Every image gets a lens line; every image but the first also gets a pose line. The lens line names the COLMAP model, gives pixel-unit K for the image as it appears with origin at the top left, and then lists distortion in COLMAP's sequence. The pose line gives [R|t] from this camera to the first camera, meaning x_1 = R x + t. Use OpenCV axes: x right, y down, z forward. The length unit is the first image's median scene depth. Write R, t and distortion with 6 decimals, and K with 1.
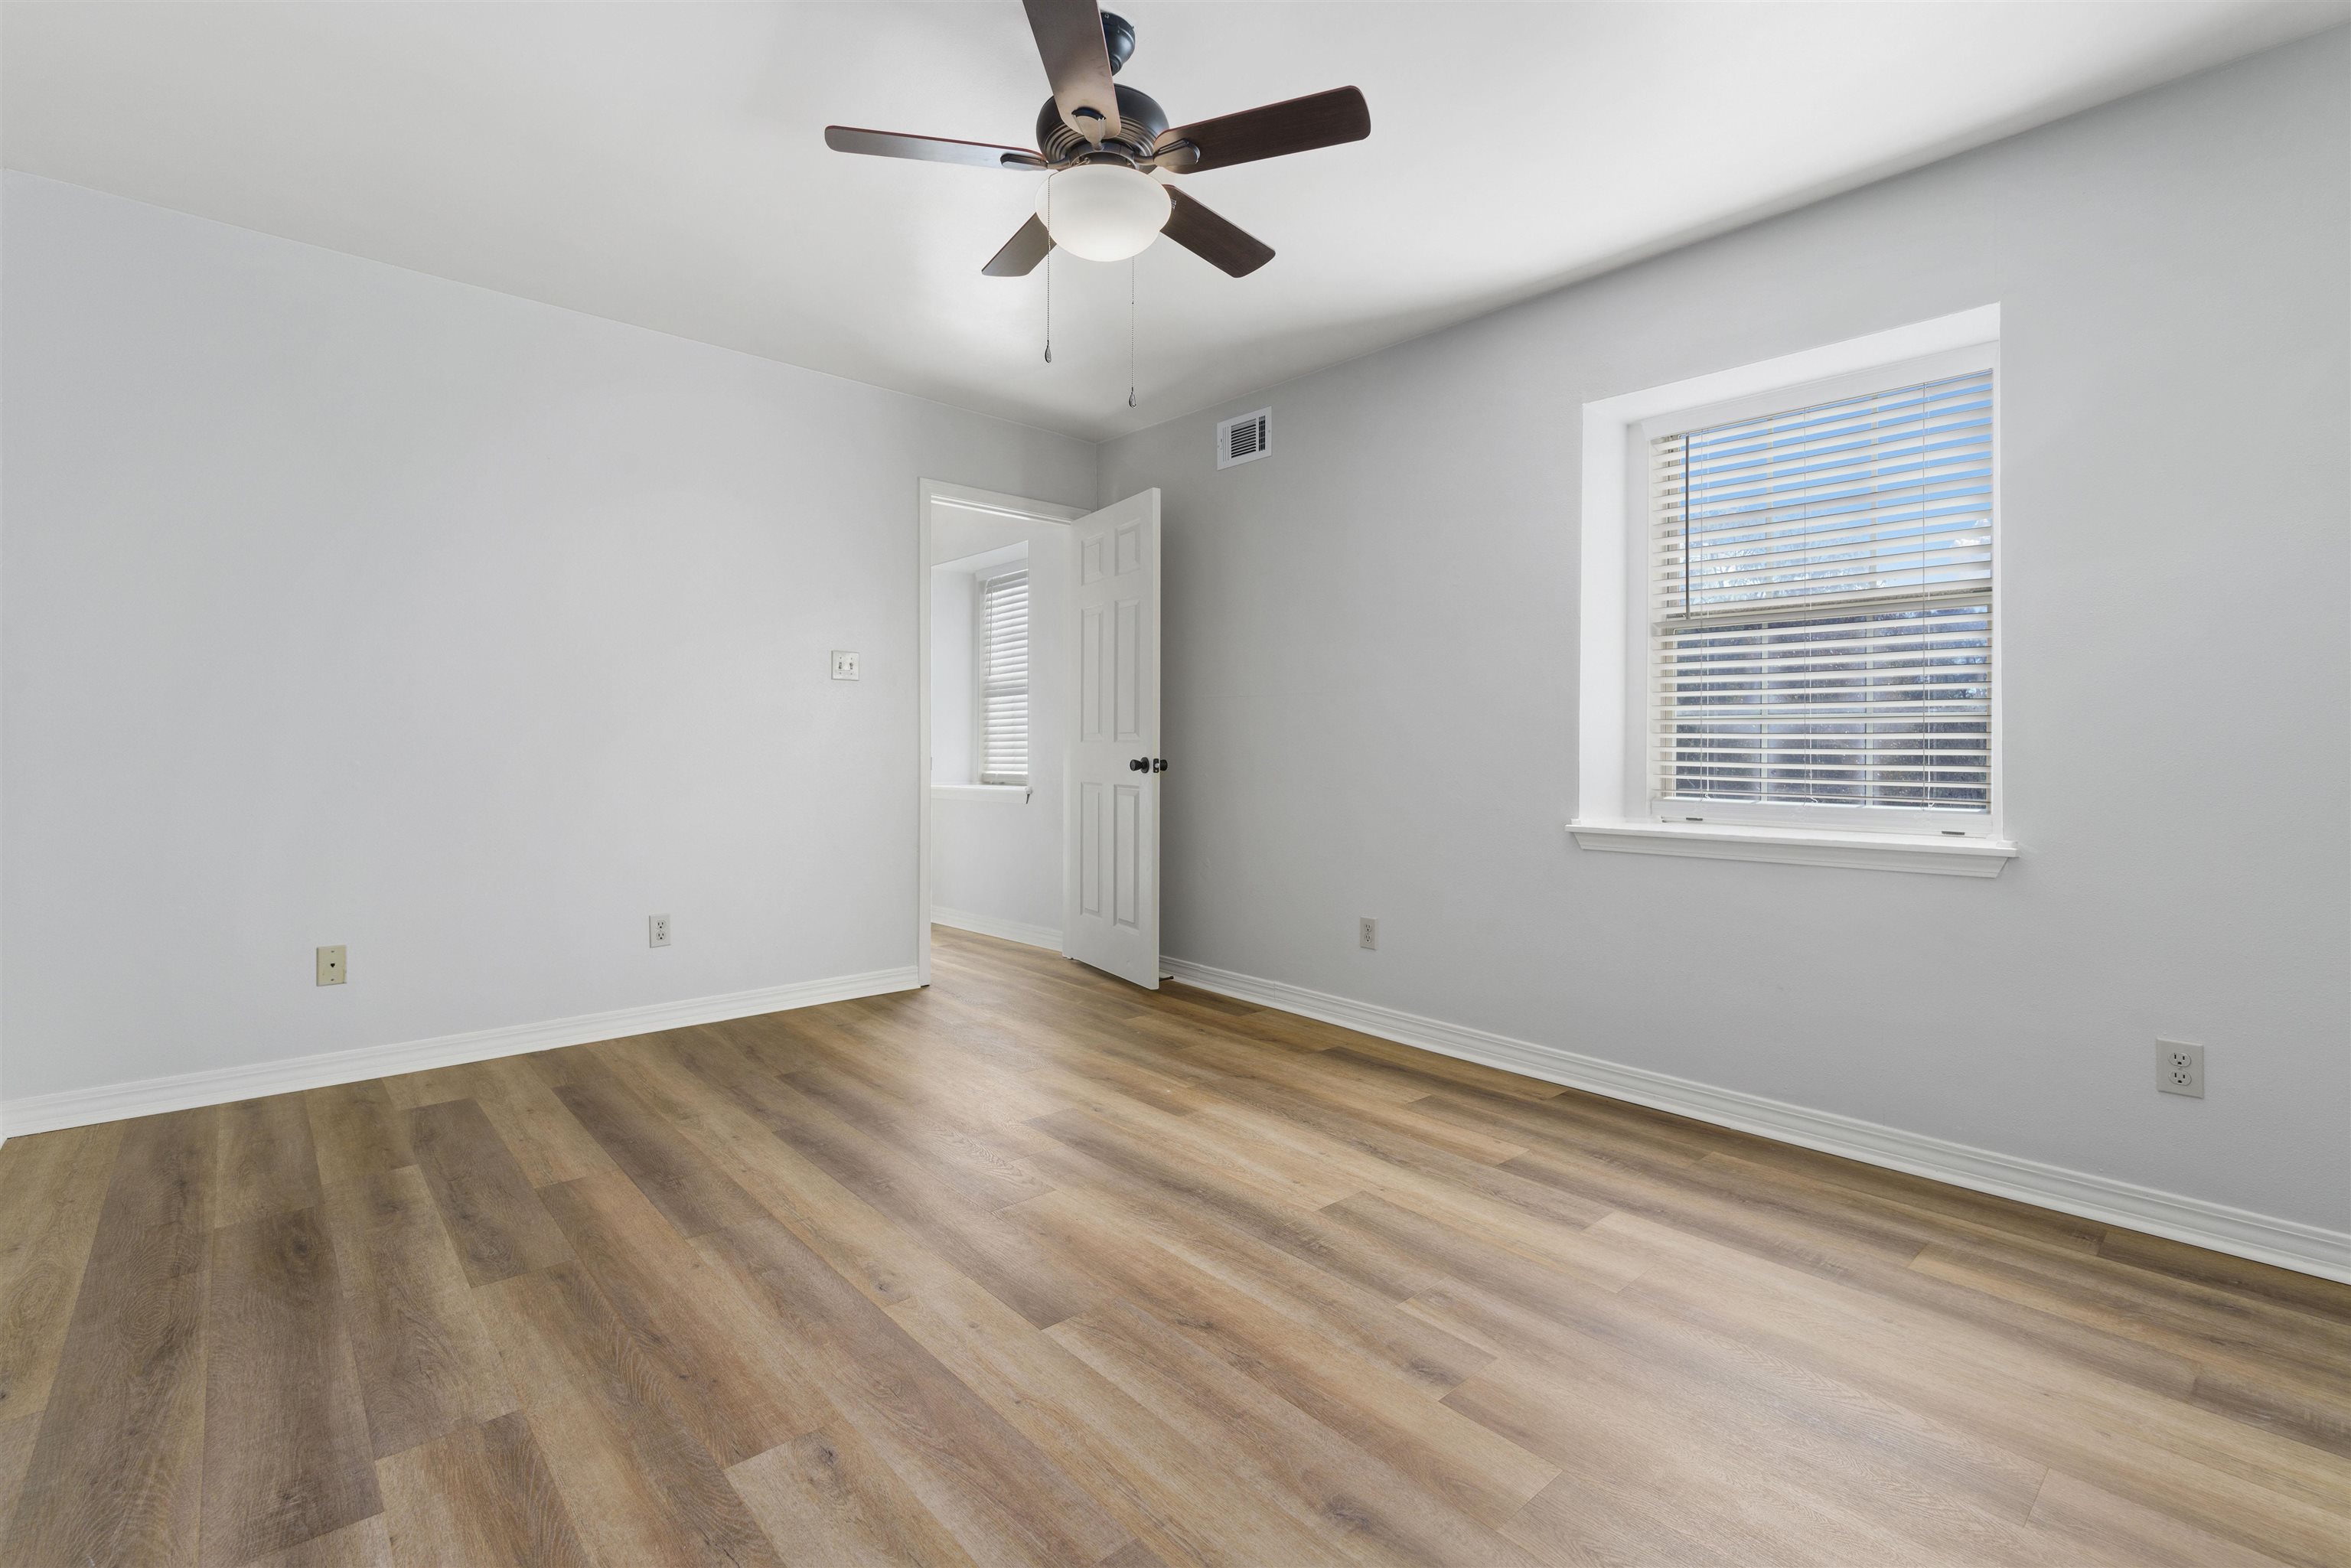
lens RADIAL K [[1015.3, 0, 1168.6], [0, 1015.3, 770.6], [0, 0, 1]] dist [-0.004163, 0.001179]
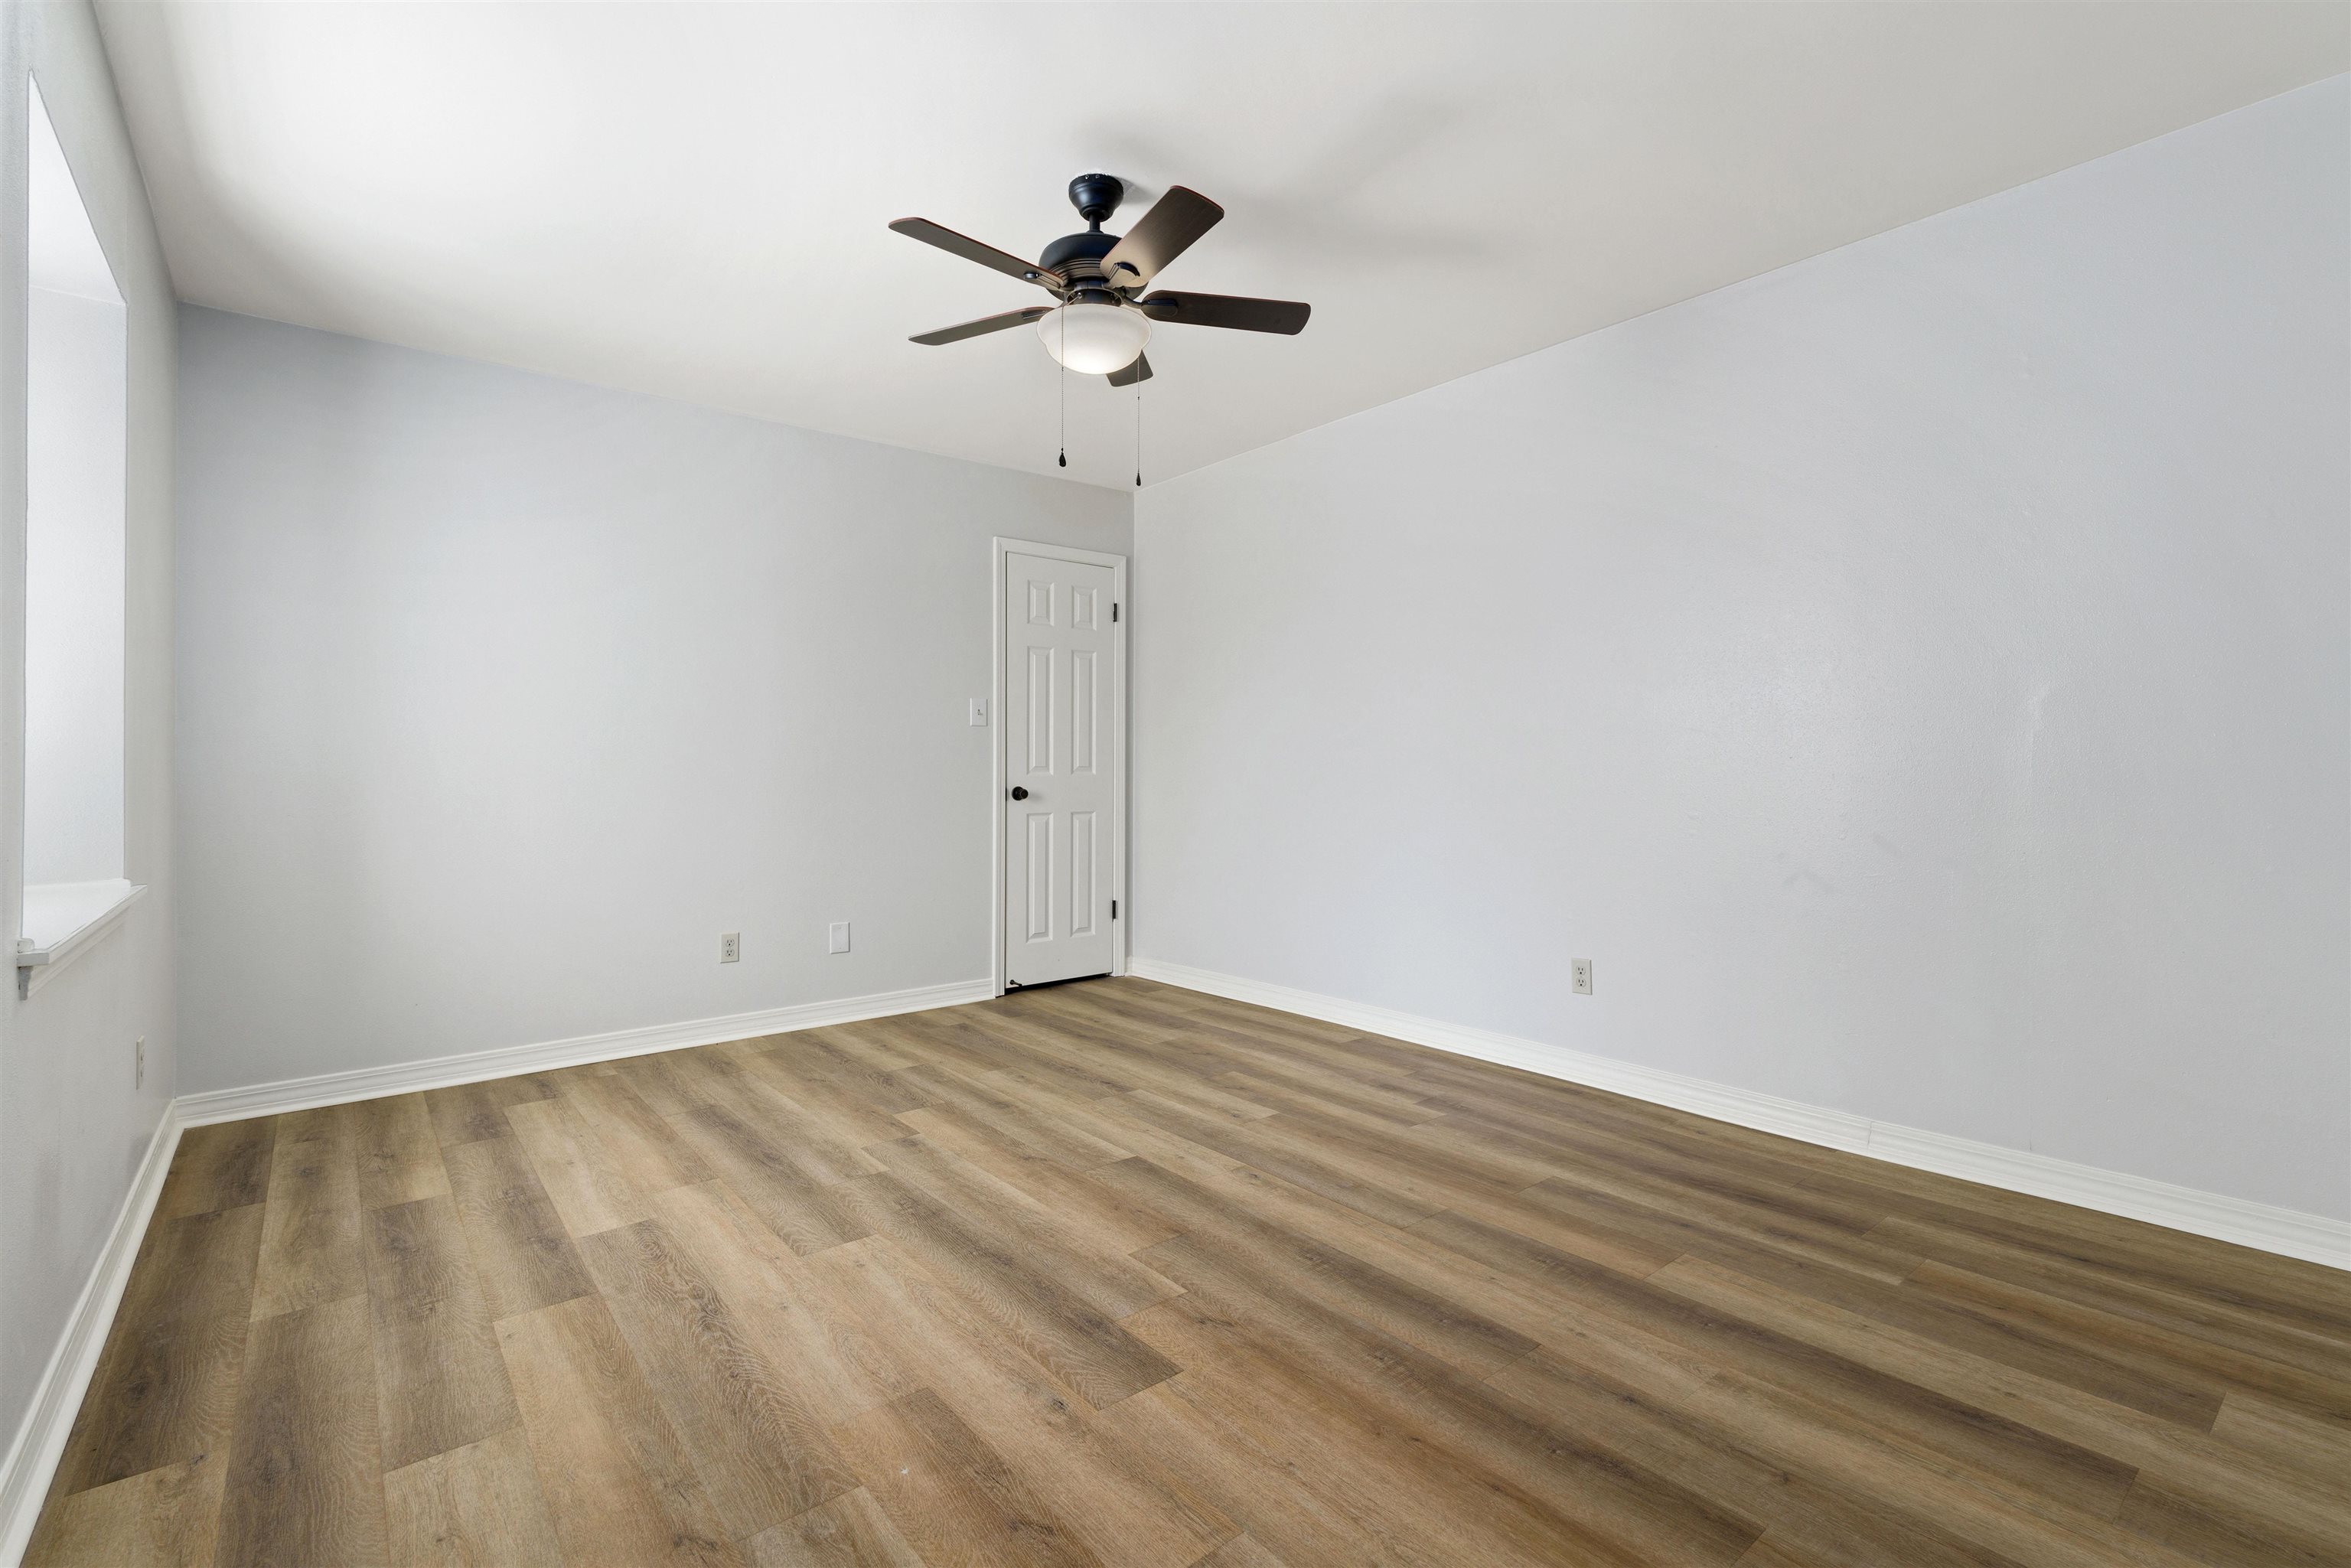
lens RADIAL K [[1015.3, 0, 1174.0], [0, 1015.3, 781.8], [0, 0, 1]] dist [-0.004163, 0.001179]
pose [[-0.998060, -0.001251, 0.062245, -0.217832], [0.000761, 0.999478, 0.032299, -0.052382], [-0.062253, 0.032284, -0.997538, 1.976753]]
